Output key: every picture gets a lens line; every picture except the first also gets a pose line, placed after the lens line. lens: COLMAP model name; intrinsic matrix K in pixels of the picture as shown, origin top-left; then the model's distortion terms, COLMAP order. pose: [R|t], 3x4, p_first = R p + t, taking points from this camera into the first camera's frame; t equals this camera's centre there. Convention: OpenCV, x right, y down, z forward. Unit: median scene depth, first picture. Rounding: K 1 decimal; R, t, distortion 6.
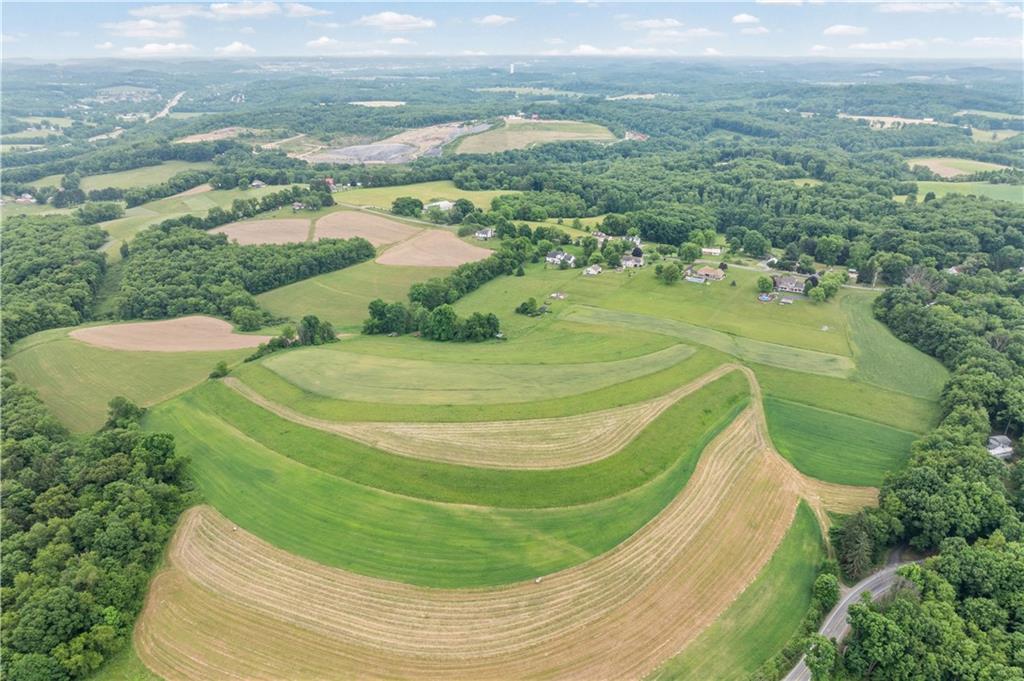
lens RADIAL K [[693.4, 0, 512.0], [0, 693.4, 340.5], [0, 0, 1]] dist [-0.022560, 0.008977]
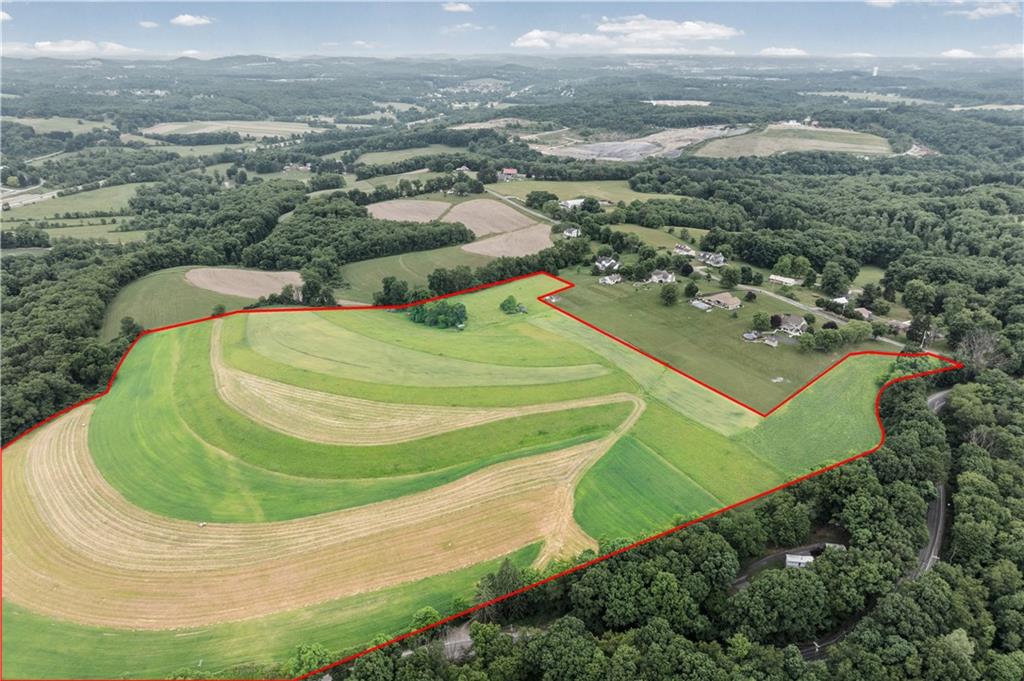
lens RADIAL K [[693.4, 0, 512.0], [0, 693.4, 340.5], [0, 0, 1]] dist [-0.022560, 0.008977]
pose [[0.898048, 0.175017, -0.403582, 0.251986], [-0.174346, 0.983922, 0.038734, -0.020852], [0.403873, 0.035578, 0.914123, 0.050925]]
